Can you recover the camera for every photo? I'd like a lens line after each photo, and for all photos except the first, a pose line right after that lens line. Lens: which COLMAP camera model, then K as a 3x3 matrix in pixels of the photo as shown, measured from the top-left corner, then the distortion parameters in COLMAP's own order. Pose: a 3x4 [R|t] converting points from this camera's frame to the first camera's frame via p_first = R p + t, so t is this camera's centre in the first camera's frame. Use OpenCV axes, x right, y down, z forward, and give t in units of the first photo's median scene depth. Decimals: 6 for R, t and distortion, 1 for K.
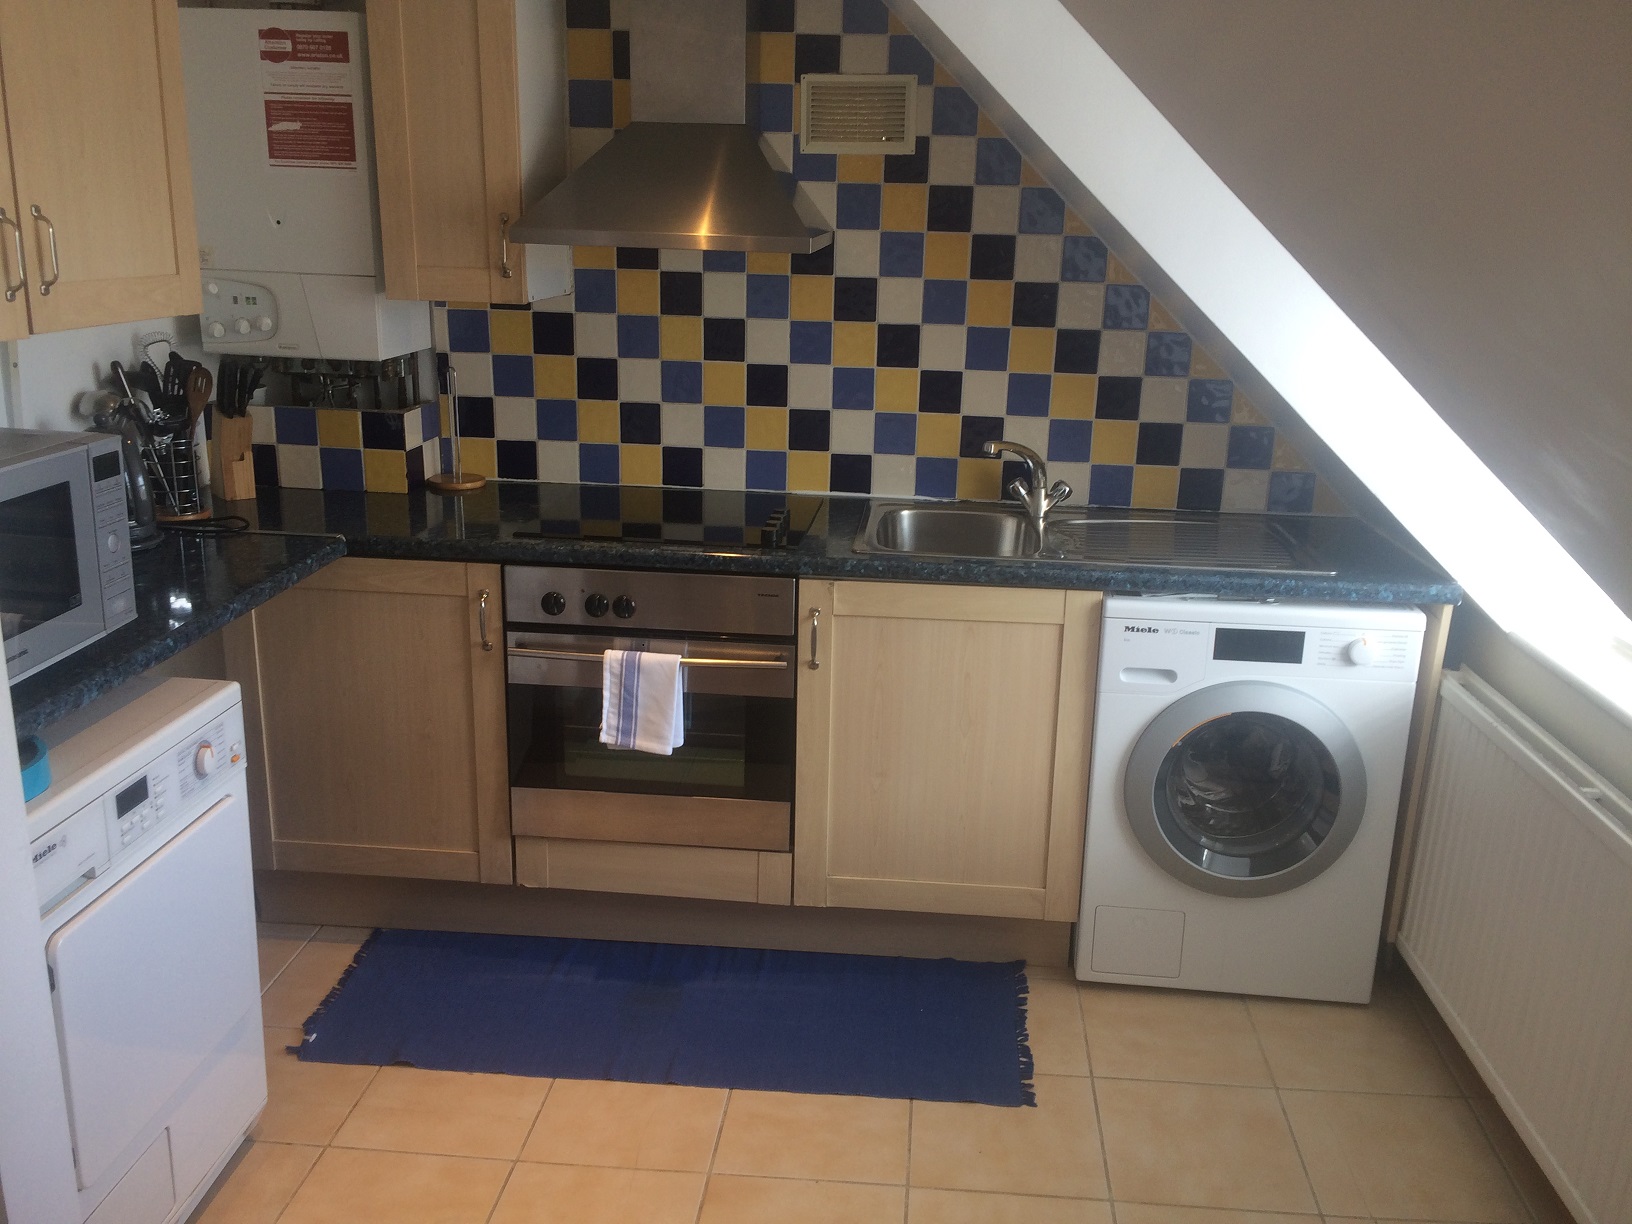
lens RADIAL K [[1377.7, 0, 794.7], [0, 1377.7, 595.5], [0, 0, 1]] dist [0.079570, -0.088964]
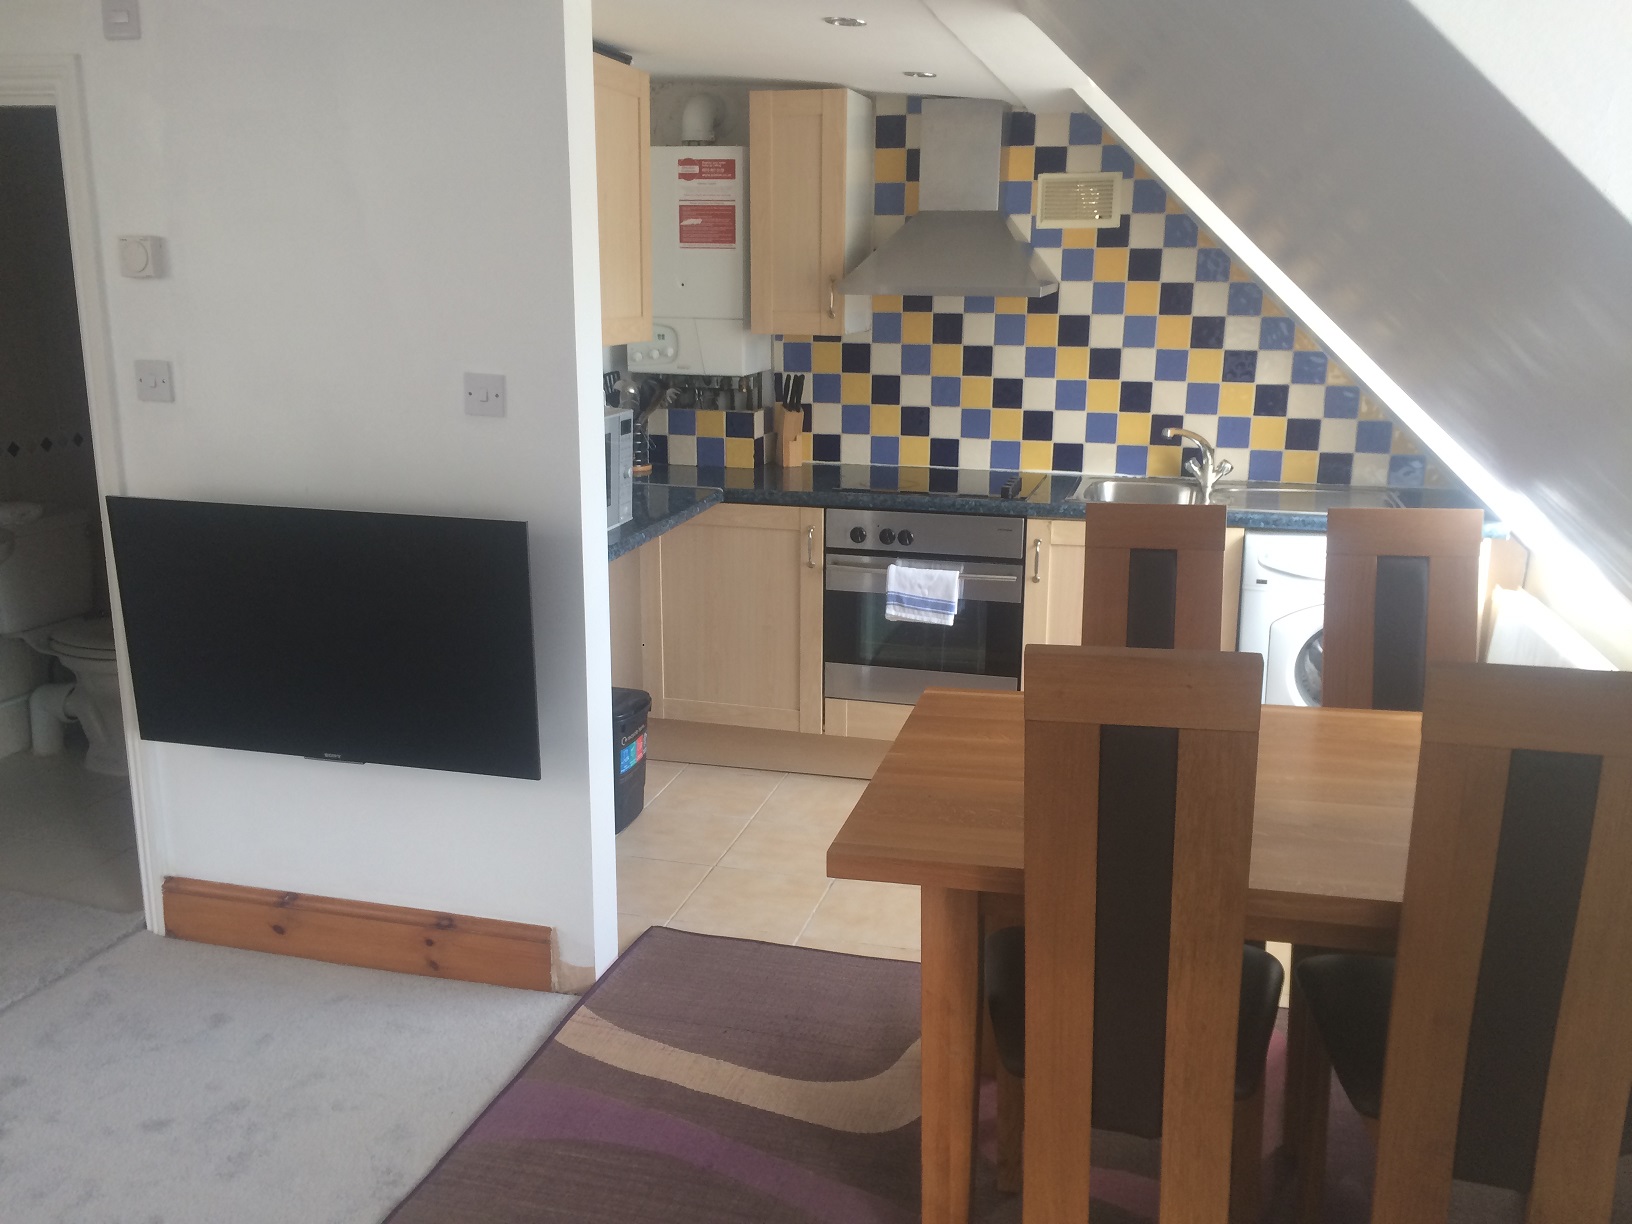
lens RADIAL K [[1377.7, 0, 794.7], [0, 1377.7, 595.5], [0, 0, 1]] dist [0.079570, -0.088964]
pose [[0.985797, 0.022400, -0.166443, 0.005116], [-0.029135, 0.998848, -0.038132, 0.114891], [0.165397, 0.042440, 0.985314, -0.414362]]
